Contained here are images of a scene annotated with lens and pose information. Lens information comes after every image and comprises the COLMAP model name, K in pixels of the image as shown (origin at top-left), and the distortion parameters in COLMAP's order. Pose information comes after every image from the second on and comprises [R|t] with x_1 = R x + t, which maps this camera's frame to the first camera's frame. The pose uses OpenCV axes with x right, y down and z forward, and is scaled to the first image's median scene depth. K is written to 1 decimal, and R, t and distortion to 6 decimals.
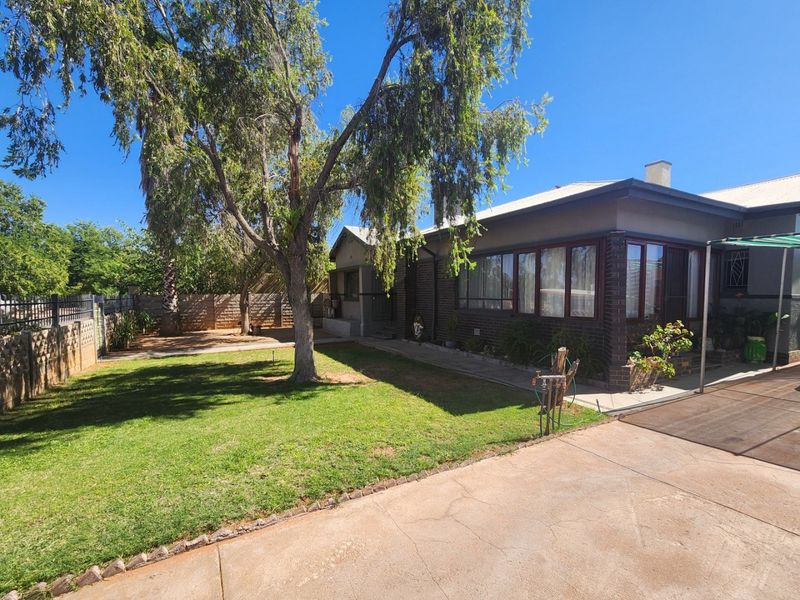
lens RADIAL K [[372.5, 0, 398.6], [0, 372.5, 299.9], [0, 0, 1]] dist [-0.004351, 0.000567]
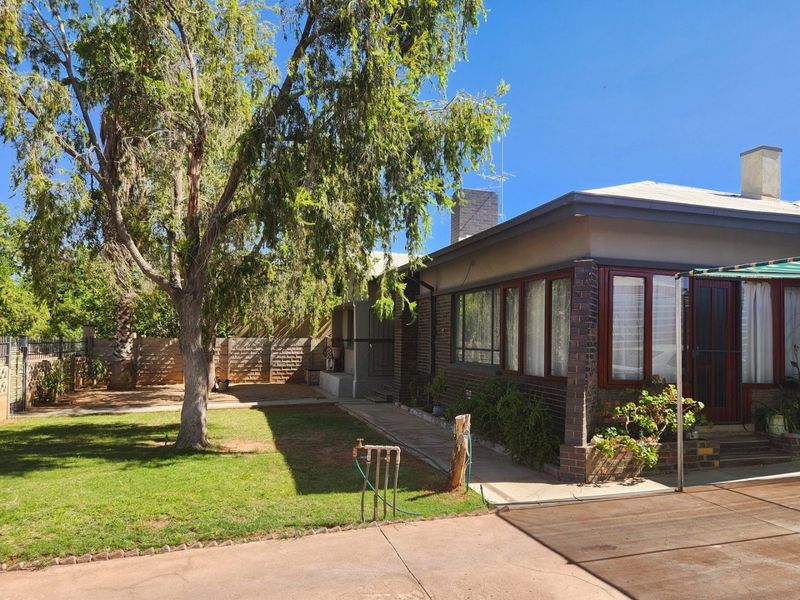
lens RADIAL K [[539.1, 0, 402.8], [0, 539.1, 307.5], [0, 0, 1]] dist [0.052146, -0.047550]
pose [[0.983085, 0.002184, -0.183138, 0.465852], [-0.015849, 0.997193, -0.073184, -0.008175], [0.182464, 0.074849, 0.980359, -0.110875]]
